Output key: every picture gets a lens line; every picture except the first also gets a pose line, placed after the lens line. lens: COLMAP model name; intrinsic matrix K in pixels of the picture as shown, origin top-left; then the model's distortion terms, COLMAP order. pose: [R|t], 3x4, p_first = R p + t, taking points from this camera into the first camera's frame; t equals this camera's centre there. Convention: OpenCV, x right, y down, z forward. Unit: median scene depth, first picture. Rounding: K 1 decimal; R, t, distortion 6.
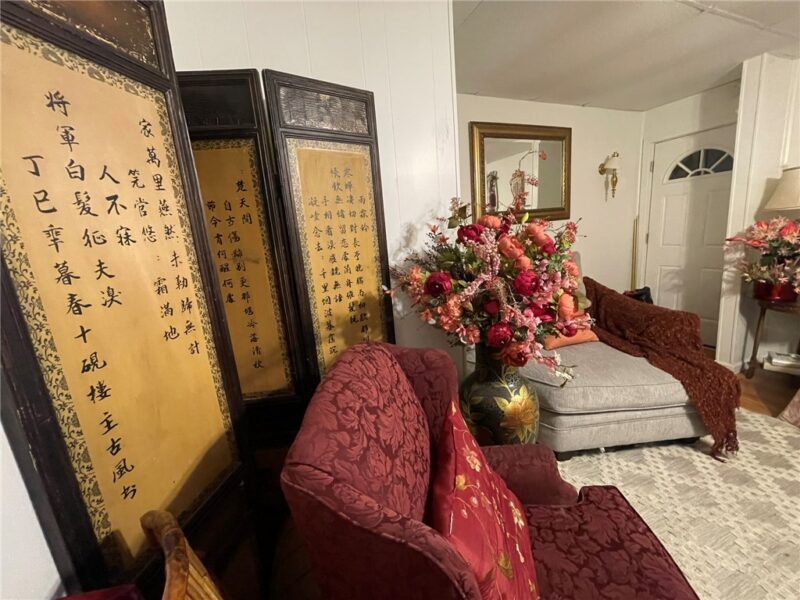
lens RADIAL K [[323.2, 0, 400.0], [0, 323.2, 300.0], [0, 0, 1]] dist [-0.000041, -0.000042]
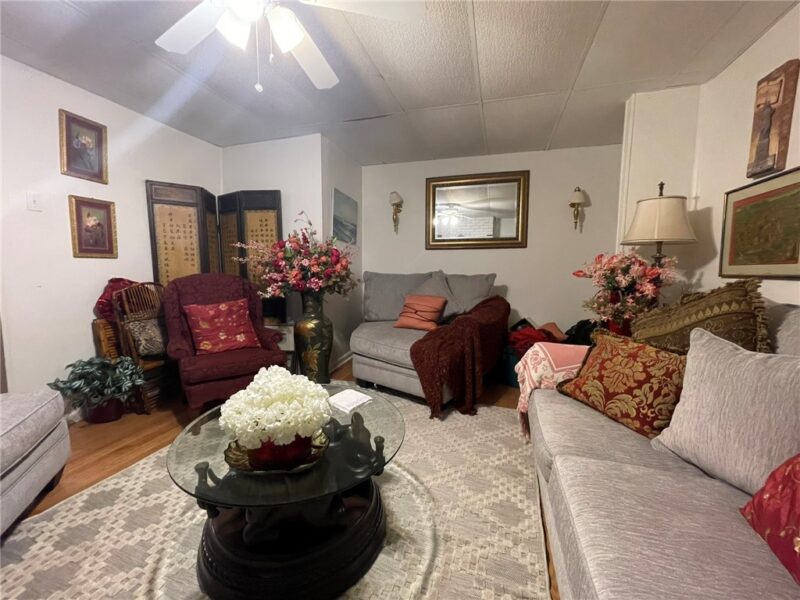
lens RADIAL K [[323.2, 0, 400.0], [0, 323.2, 300.0], [0, 0, 1]] dist [-0.000041, -0.000042]
pose [[0.762436, 0.148113, -0.629884, 2.544205], [-0.195365, 0.980713, -0.005870, 0.058275], [0.616866, 0.127533, 0.776667, -0.335271]]
